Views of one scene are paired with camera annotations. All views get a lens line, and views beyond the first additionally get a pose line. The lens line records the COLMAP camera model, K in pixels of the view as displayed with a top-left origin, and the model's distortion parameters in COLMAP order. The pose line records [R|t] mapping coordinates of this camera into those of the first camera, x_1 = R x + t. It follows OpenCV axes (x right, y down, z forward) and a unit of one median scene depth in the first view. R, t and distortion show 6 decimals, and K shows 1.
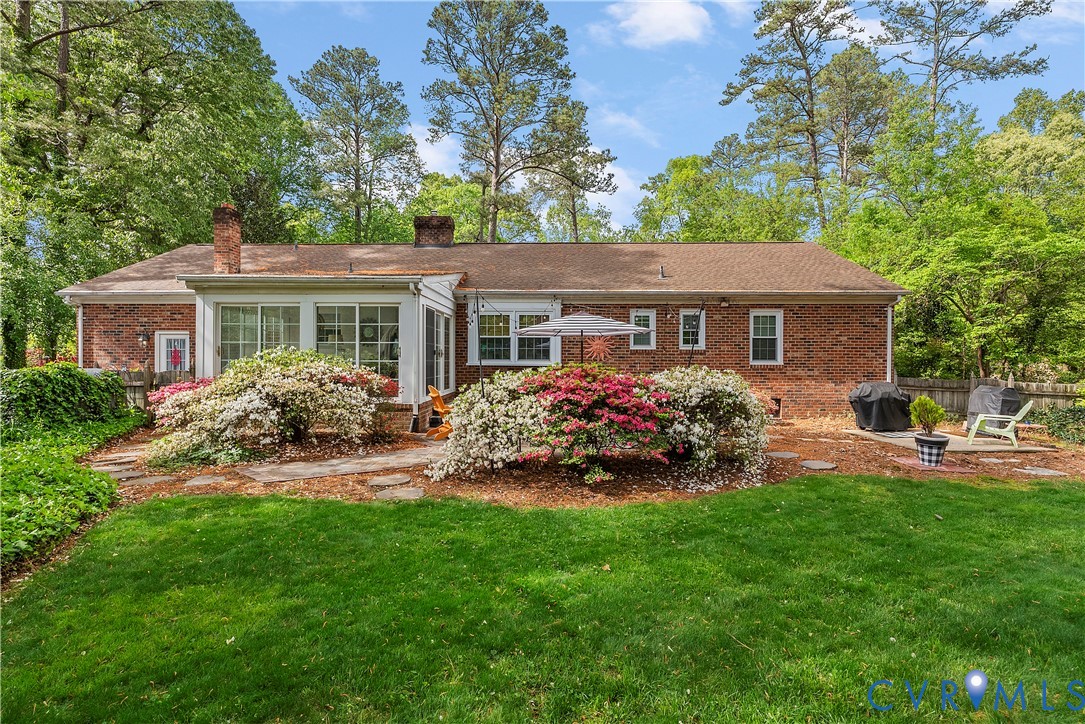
lens RADIAL K [[488.7, 0, 542.5], [0, 488.7, 362.0], [0, 0, 1]] dist [-0.000781, 0.000082]
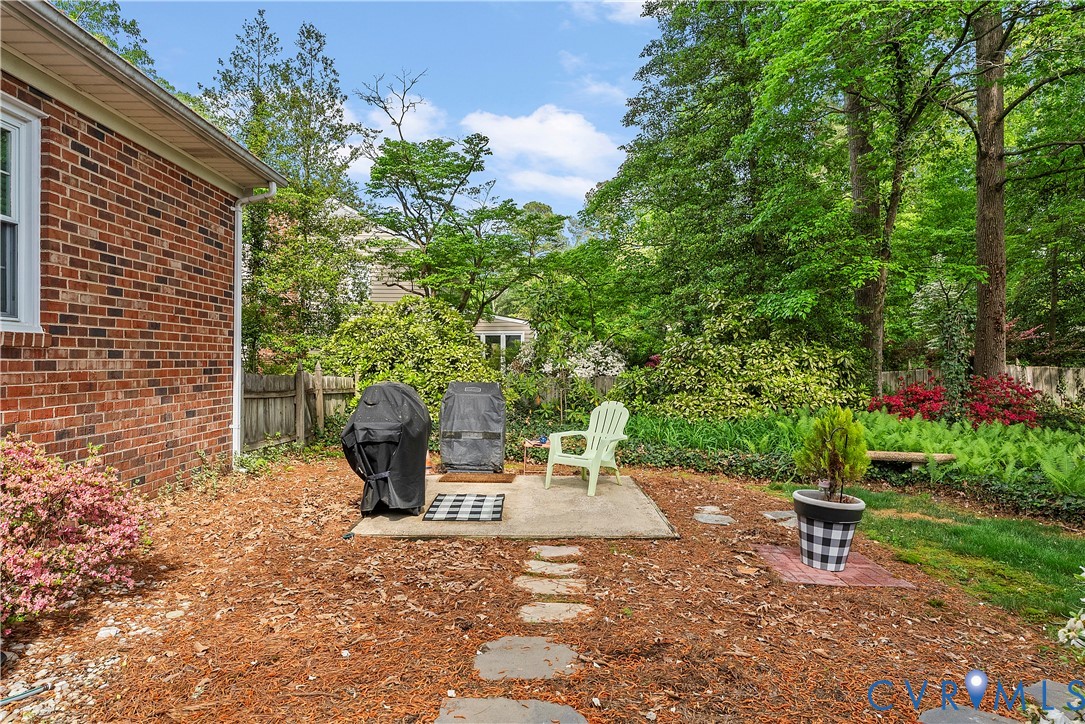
lens RADIAL K [[643.7, 0, 542.5], [0, 643.7, 362.0], [0, 0, 1]] dist [-0.000284, -0.000206]
pose [[-0.037341, -0.005383, 0.999288, 0.144068], [0.000438, 0.999985, 0.005403, 0.018379], [-0.999302, 0.000640, -0.037338, 0.740390]]
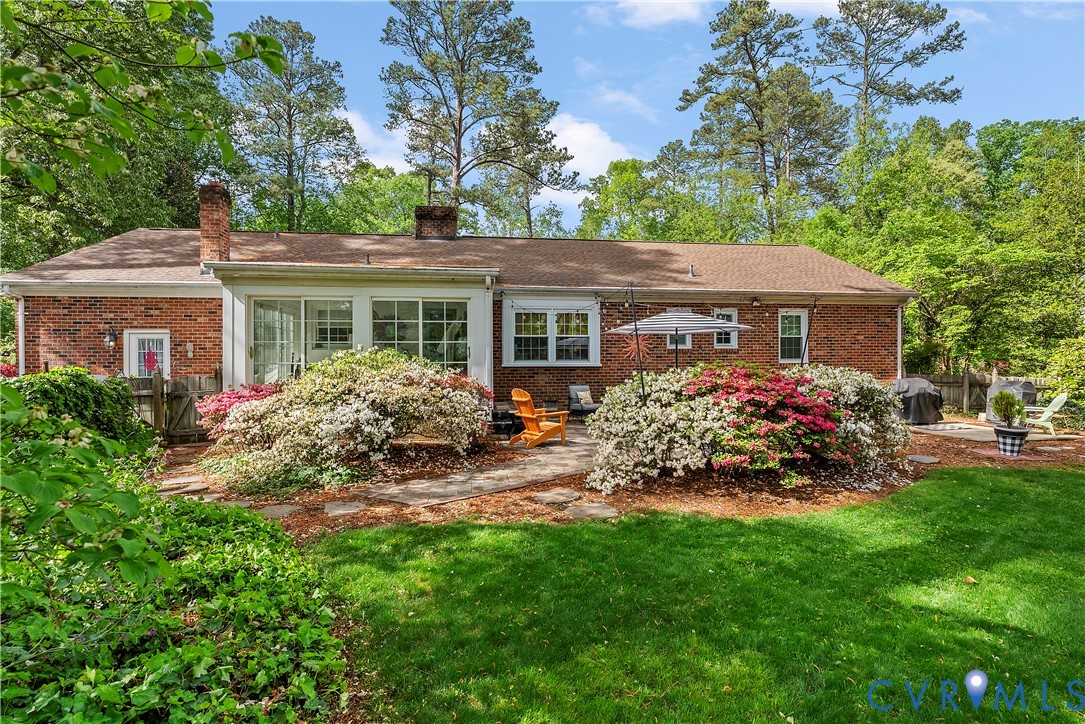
lens RADIAL K [[495.1, 0, 542.5], [0, 495.1, 362.0], [0, 0, 1]] dist [-0.001508, 0.000662]
pose [[0.987562, -0.009190, 0.156963, -0.223944], [0.009500, 0.999954, -0.001224, -0.000116], [-0.156945, 0.002699, 0.987604, 0.054257]]
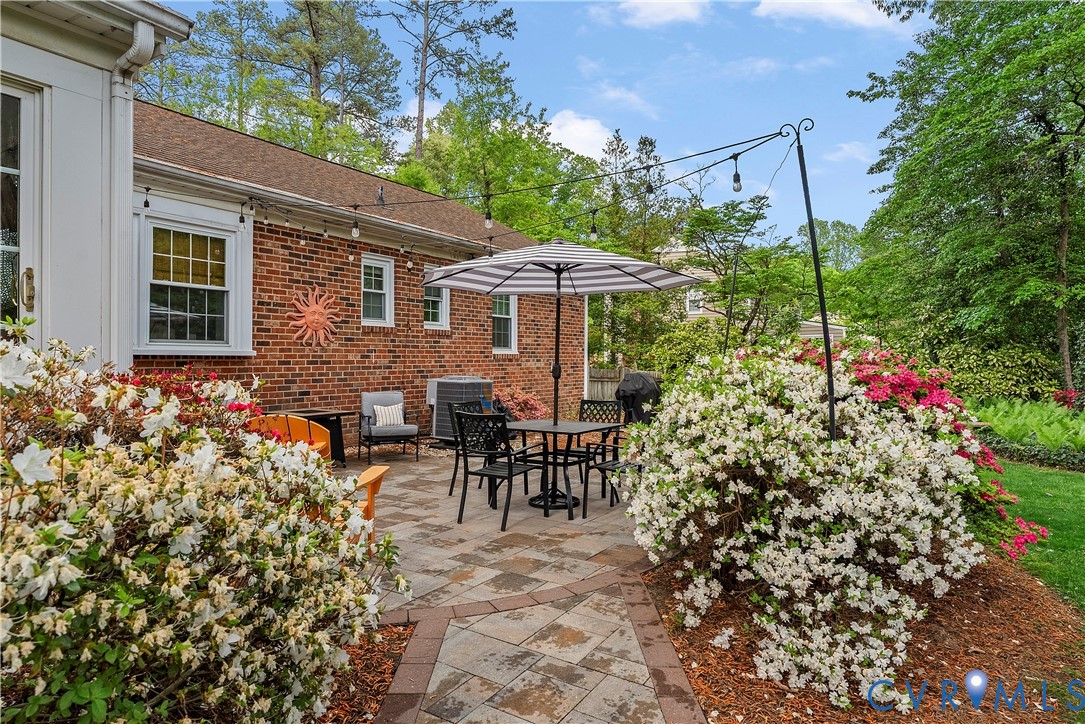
lens RADIAL K [[627.5, 0, 542.5], [0, 627.5, 362.0], [0, 0, 1]] dist [-0.005638, 0.000322]
pose [[0.513830, -0.008487, 0.857850, -0.315765], [0.006326, 0.999961, 0.006104, 0.012155], [-0.857869, 0.002291, 0.513863, 0.462333]]
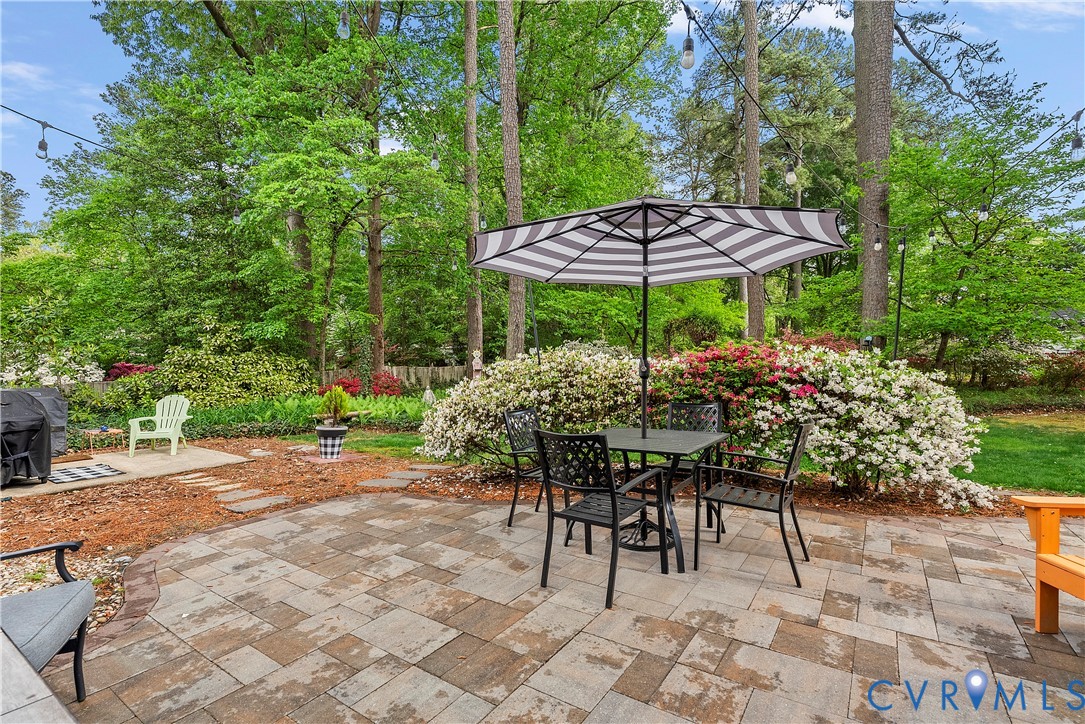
lens RADIAL K [[495.1, 0, 542.5], [0, 495.1, 362.0], [0, 0, 1]] dist [-0.001508, 0.000662]
pose [[-0.834261, 0.008704, 0.551301, -0.046939], [0.014337, 0.999880, 0.005909, 0.015461], [-0.551183, 0.012833, -0.834286, 0.921705]]
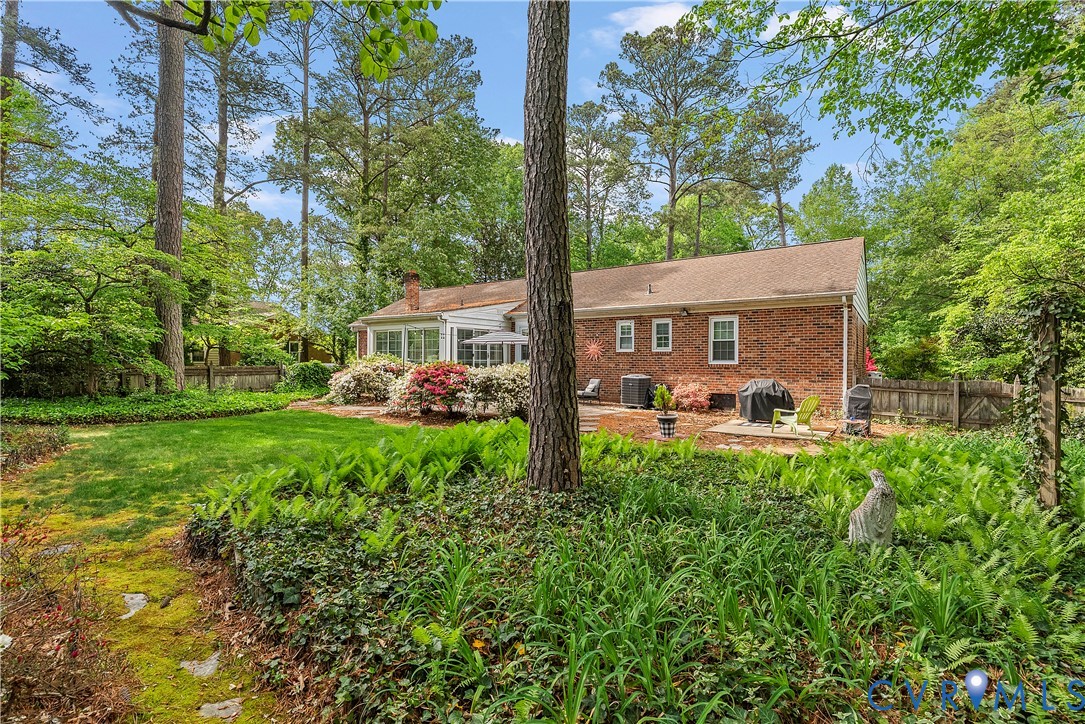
lens RADIAL K [[480.5, 0, 542.5], [0, 480.5, 362.0], [0, 0, 1]] dist [-0.001846, 0.000308]
pose [[0.833016, 0.002473, -0.553244, 0.718783], [-0.005449, 0.999978, -0.003735, 0.007020], [0.553223, 0.006125, 0.833011, -0.170260]]
